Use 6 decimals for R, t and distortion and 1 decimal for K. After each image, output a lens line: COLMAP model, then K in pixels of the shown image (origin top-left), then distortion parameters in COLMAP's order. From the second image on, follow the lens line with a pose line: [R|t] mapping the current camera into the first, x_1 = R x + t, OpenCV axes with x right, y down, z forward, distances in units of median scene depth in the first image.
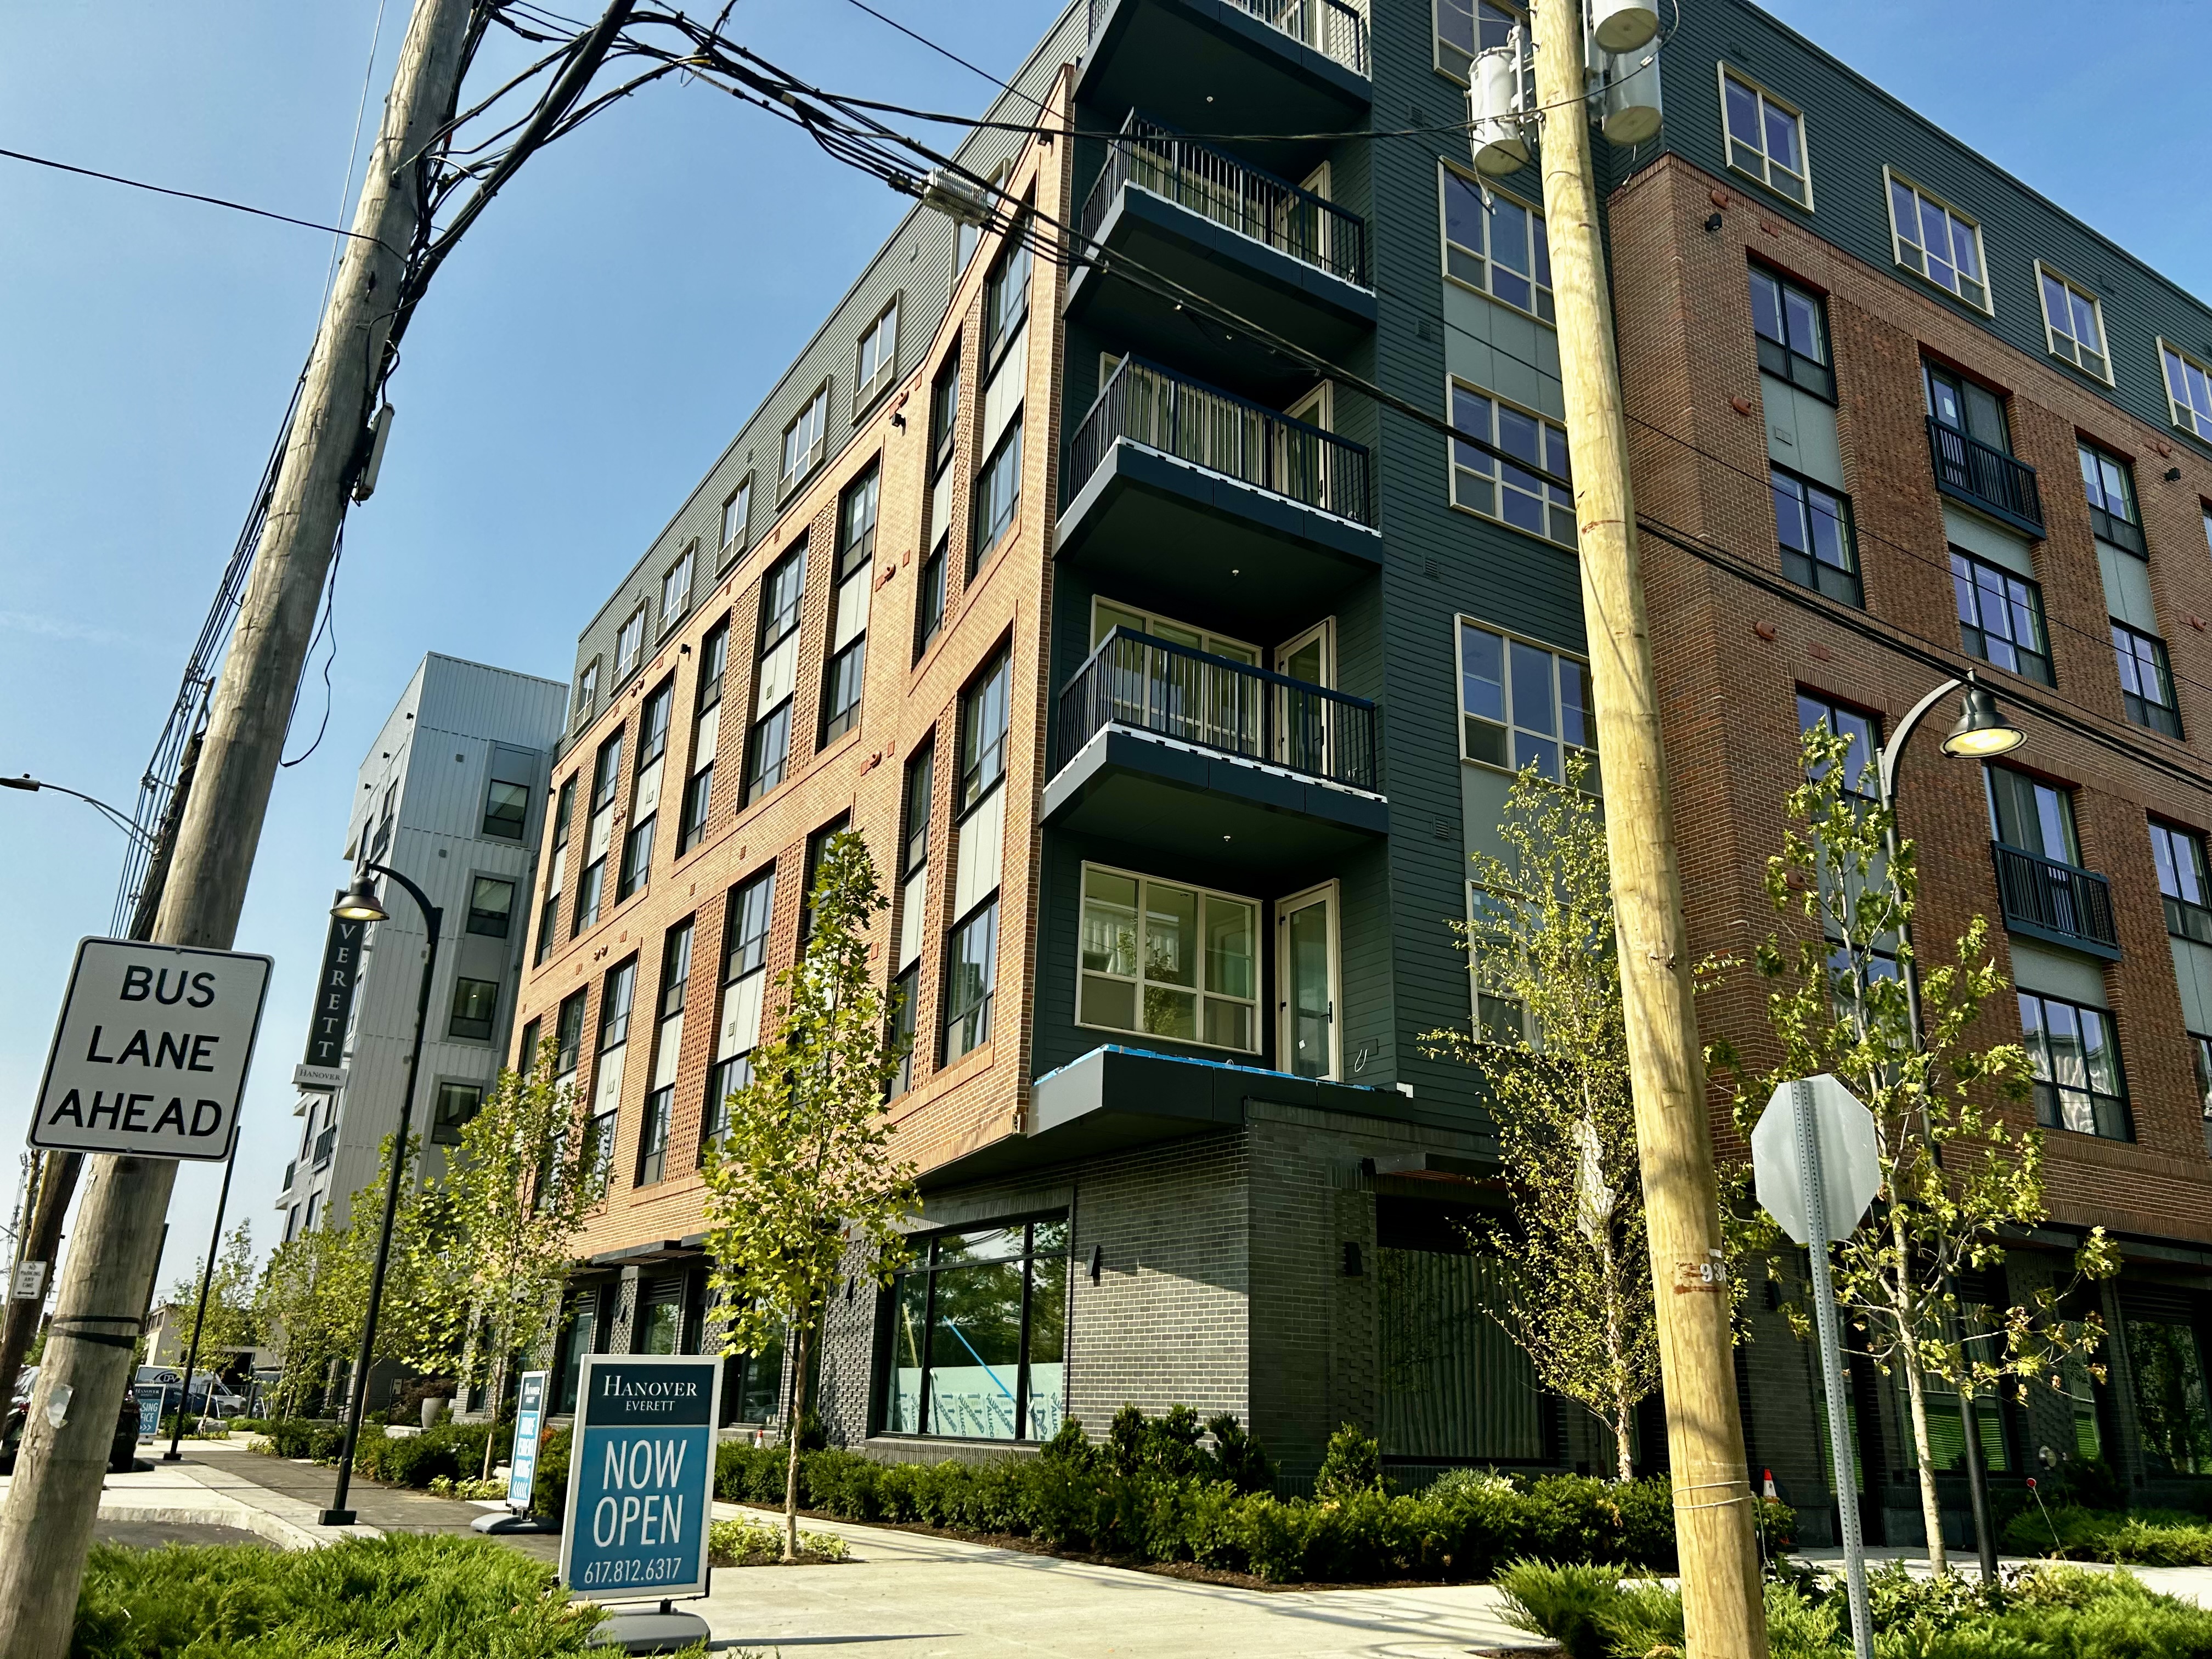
lens RADIAL K [[1646.0, 0, 1104.8], [0, 1646.0, 809.6], [0, 0, 1]] dist [0.043723, -0.035267]
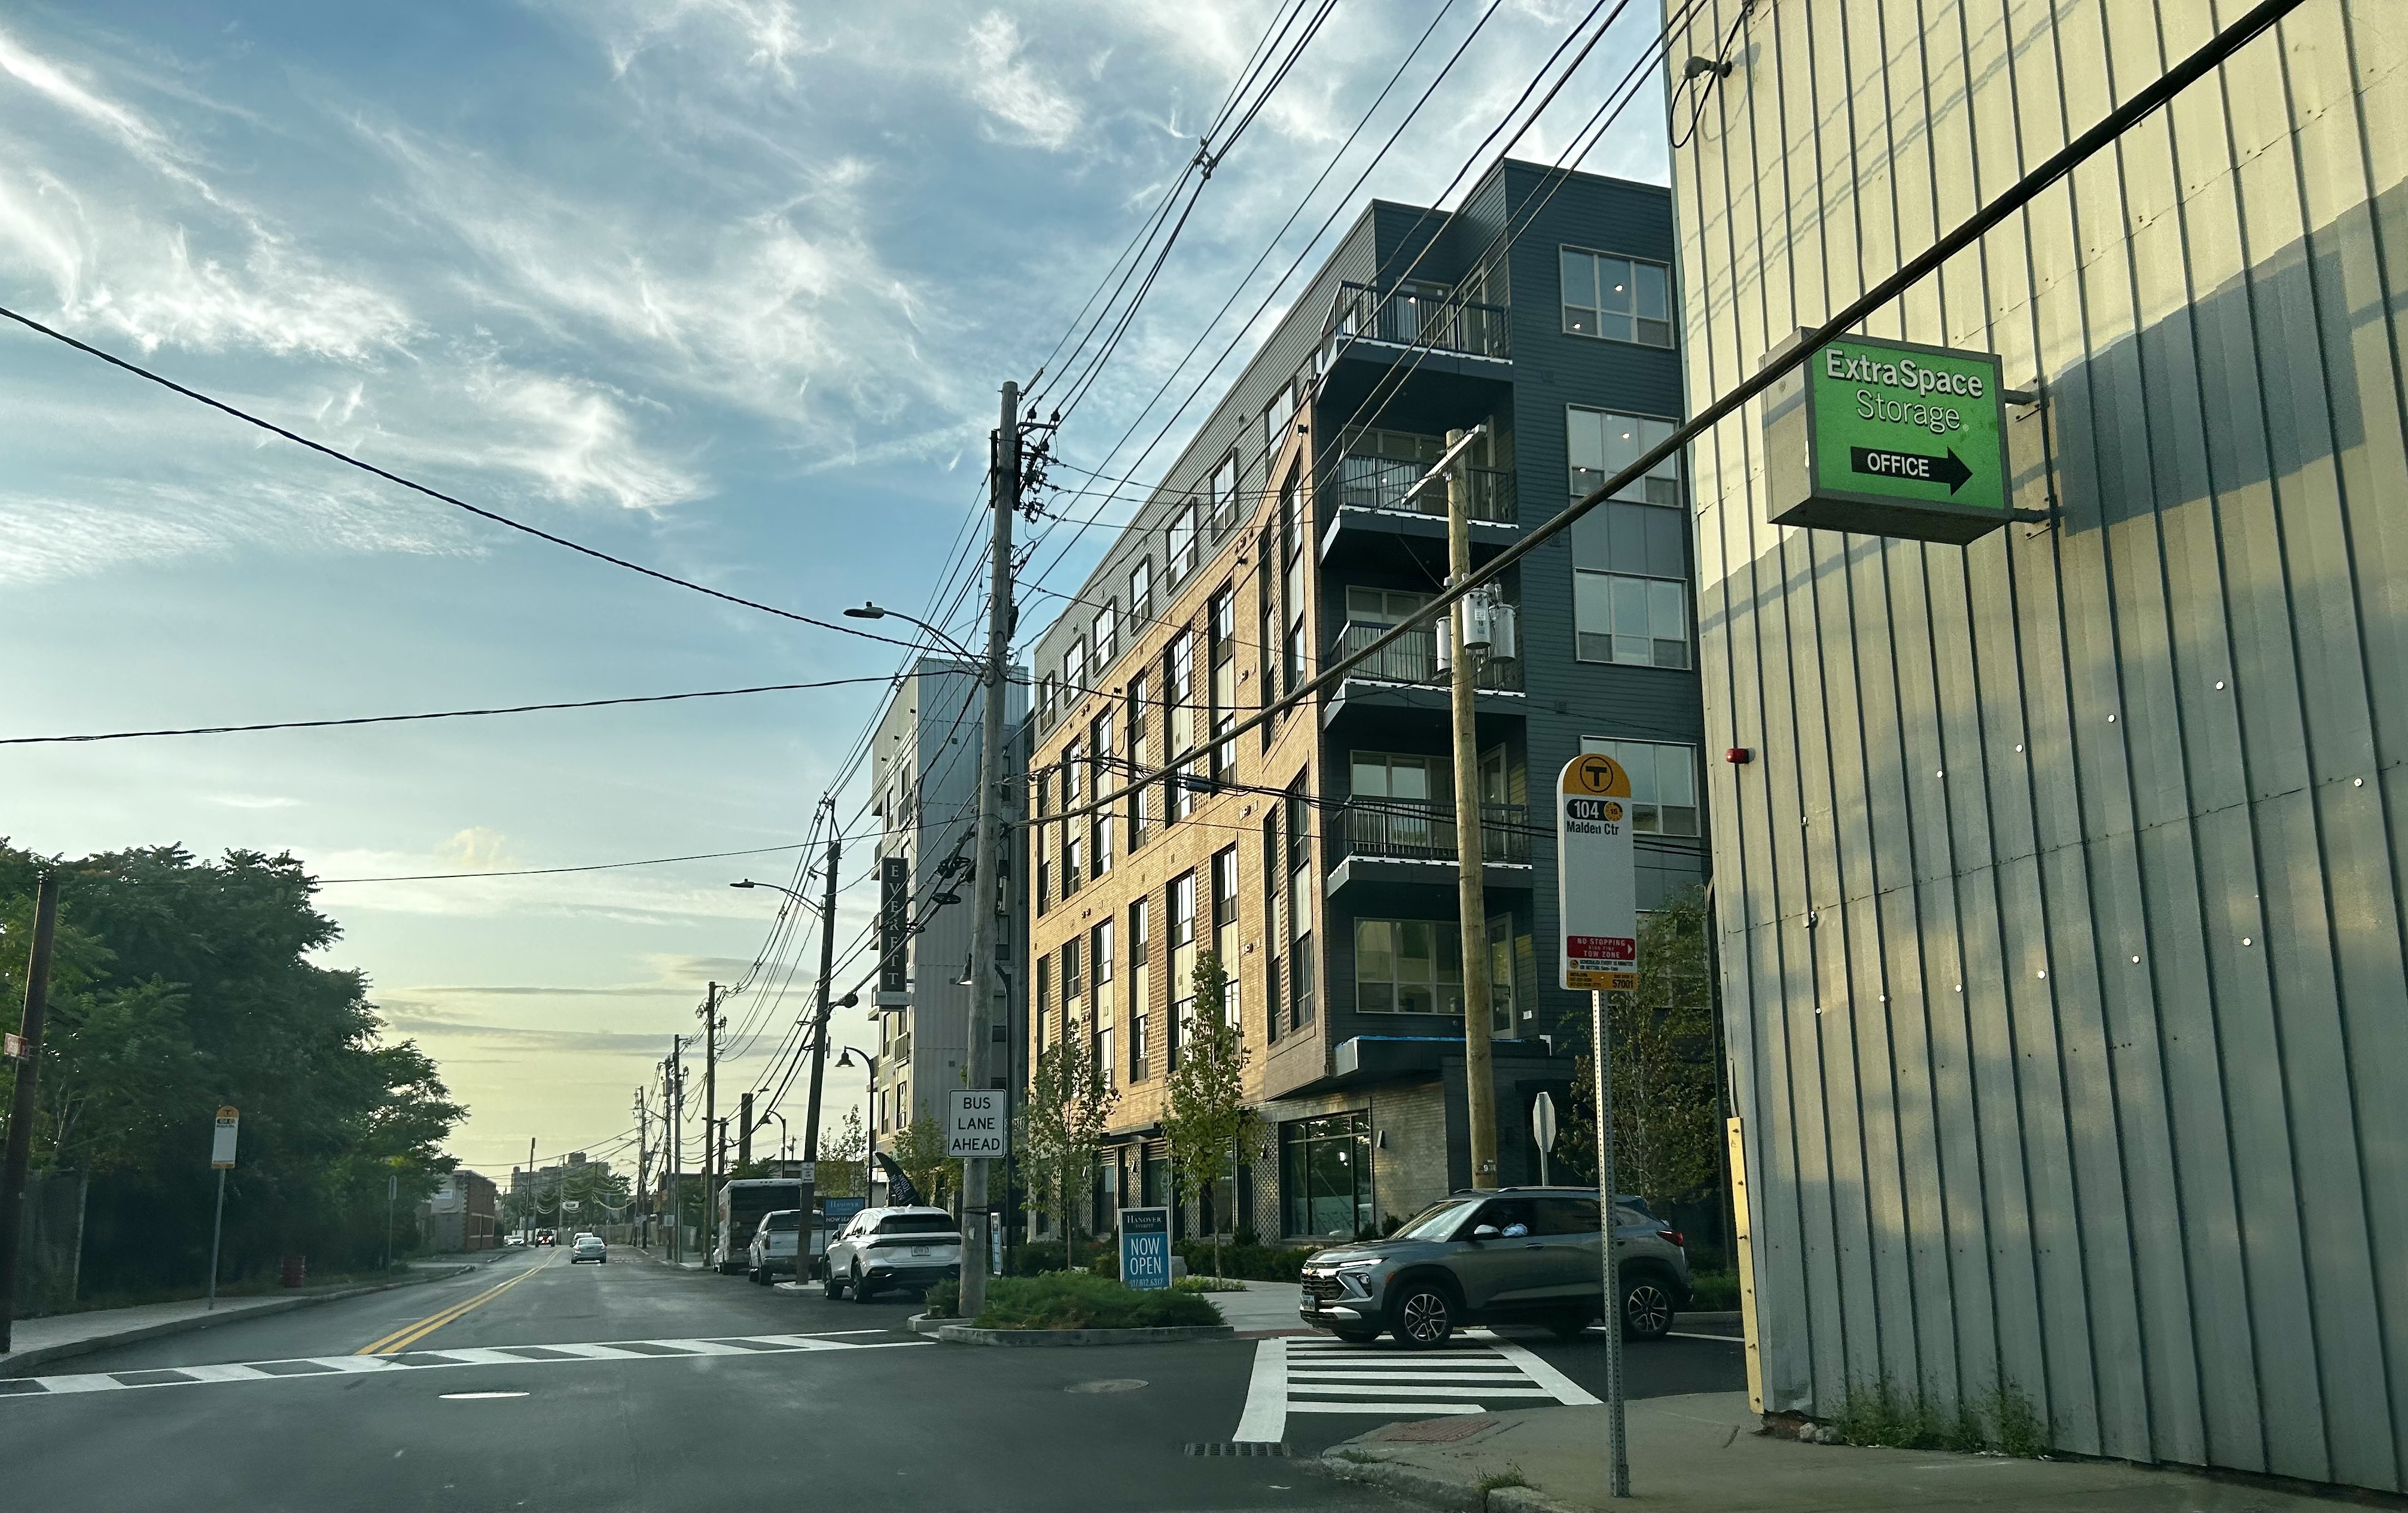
lens RADIAL K [[1800.3, 0, 1235.0], [0, 1800.3, 924.0], [0, 0, 1]] dist [0.049282, -0.033990]
pose [[0.974338, -0.080264, -0.210291, 0.201729], [0.117270, 0.978461, 0.169887, -0.229470], [0.192126, -0.190188, 0.962765, -0.651700]]
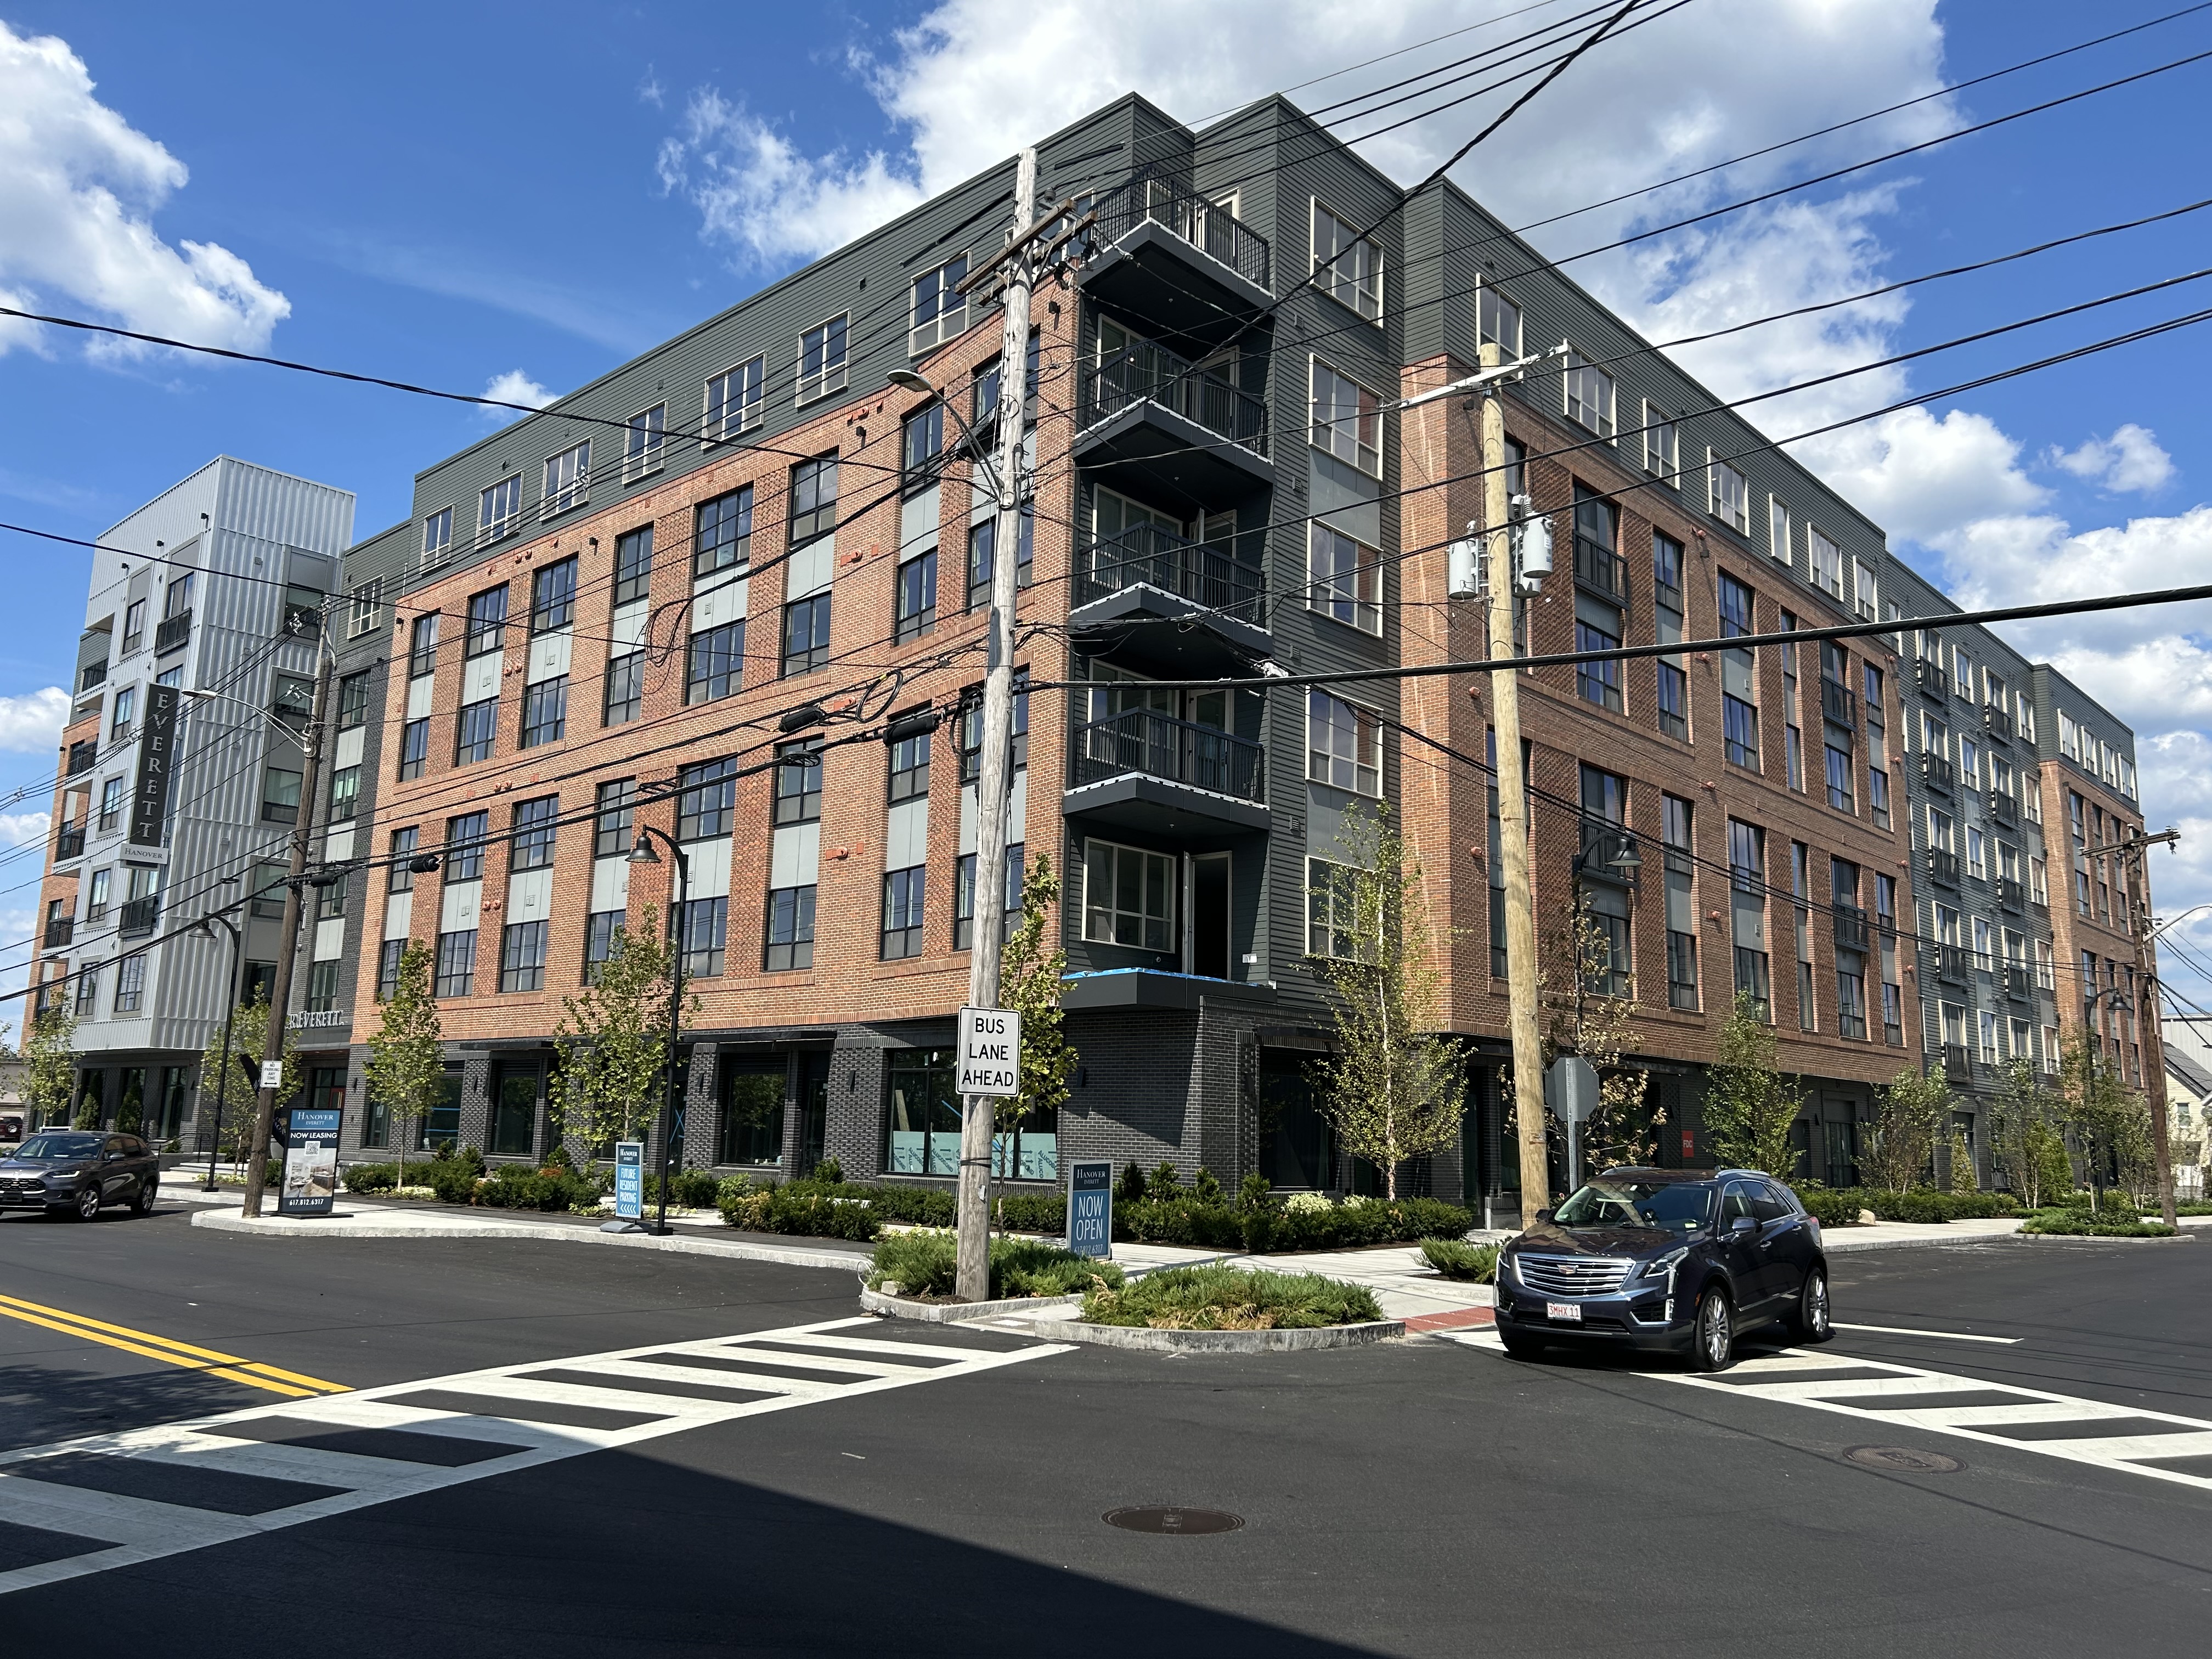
lens RADIAL K [[1646.0, 0, 1086.1], [0, 1646.0, 828.7], [0, 0, 1]] dist [0.043723, -0.035267]
pose [[0.966326, 0.041493, 0.253955, -0.324738], [-0.084616, 0.983268, 0.161319, -0.180987], [-0.243013, -0.177375, 0.953668, -0.404675]]
